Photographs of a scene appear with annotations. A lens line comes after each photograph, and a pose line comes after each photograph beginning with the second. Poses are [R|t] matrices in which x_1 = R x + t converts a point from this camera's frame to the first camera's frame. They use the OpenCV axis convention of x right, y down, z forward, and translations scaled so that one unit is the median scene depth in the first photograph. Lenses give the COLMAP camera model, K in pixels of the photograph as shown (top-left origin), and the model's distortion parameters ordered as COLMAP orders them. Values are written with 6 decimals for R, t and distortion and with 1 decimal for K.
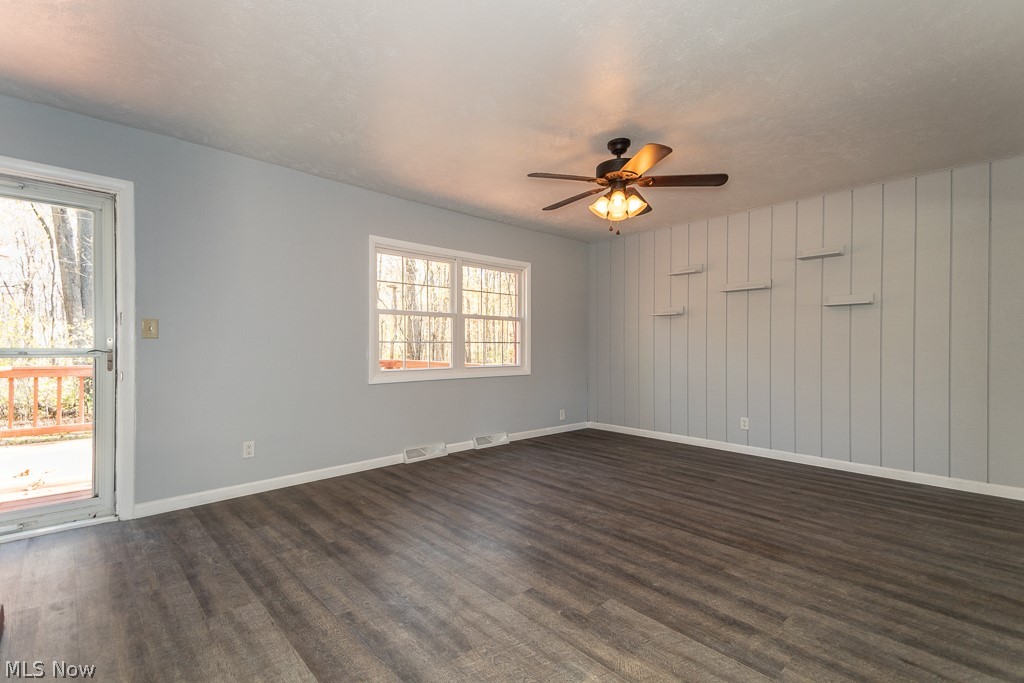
lens RADIAL K [[466.8, 0, 511.2], [0, 466.8, 347.0], [0, 0, 1]] dist [0.074705, -0.000515]
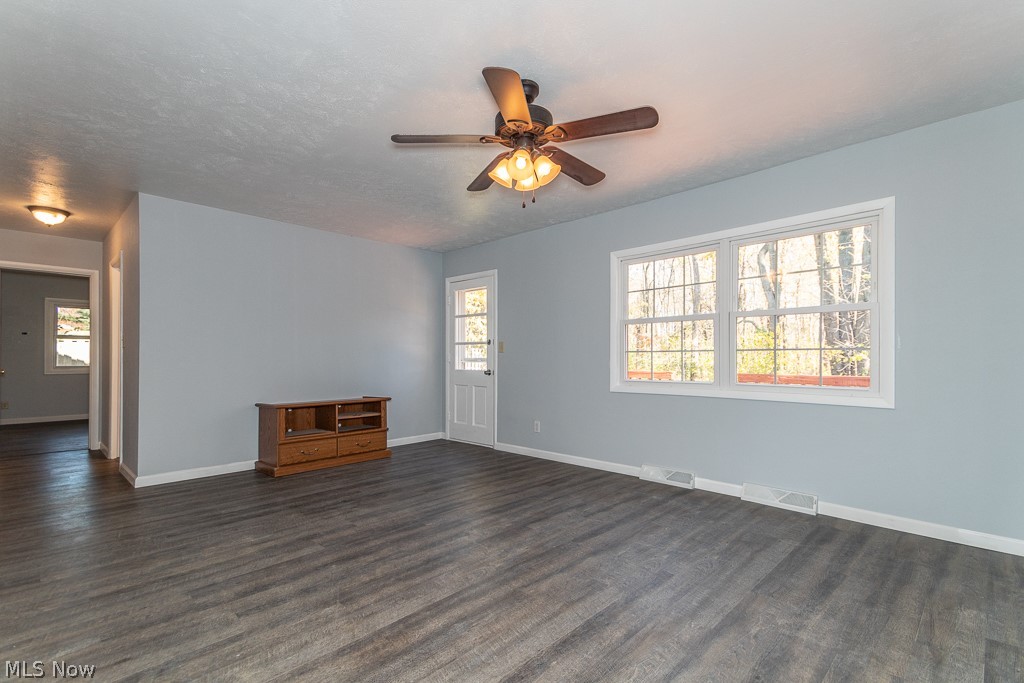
lens RADIAL K [[467.5, 0, 510.4], [0, 467.5, 360.4], [0, 0, 1]] dist [0.063824, 0.000276]
pose [[0.033269, -0.001086, -0.999446, 1.063907], [-0.003125, 0.999994, -0.001191, 0.010951], [0.999442, 0.003163, 0.033266, 1.020951]]
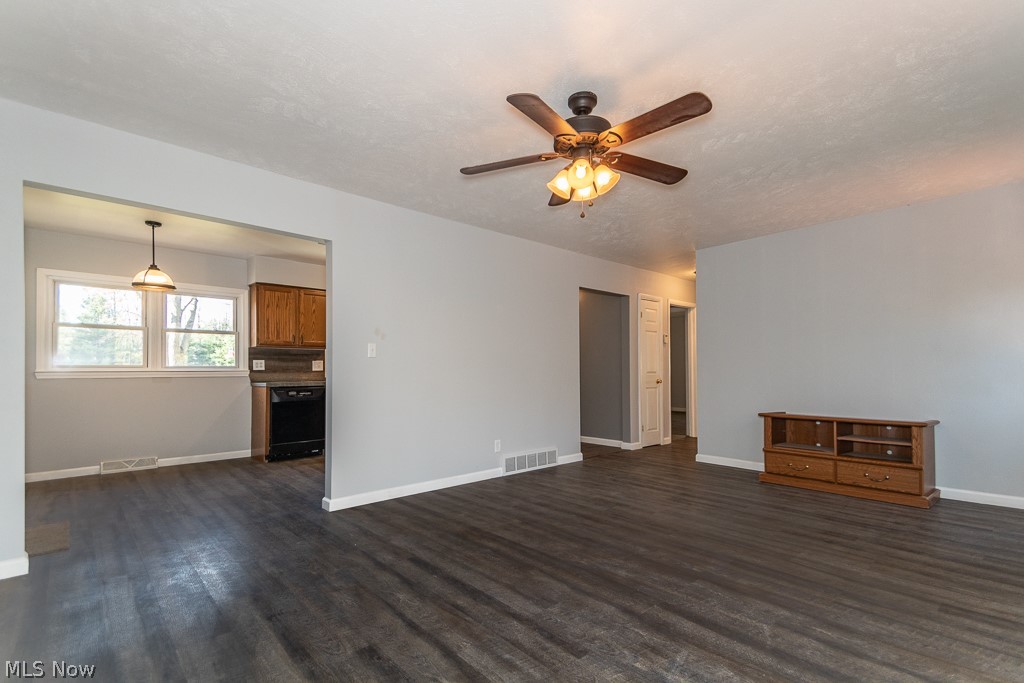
lens RADIAL K [[467.5, 0, 510.4], [0, 467.5, 360.4], [0, 0, 1]] dist [0.063824, 0.000276]
pose [[-0.999743, 0.001037, 0.022666, 0.354030], [0.000485, 0.999703, -0.024354, 0.016568], [-0.022685, -0.024337, -0.999446, 1.909872]]
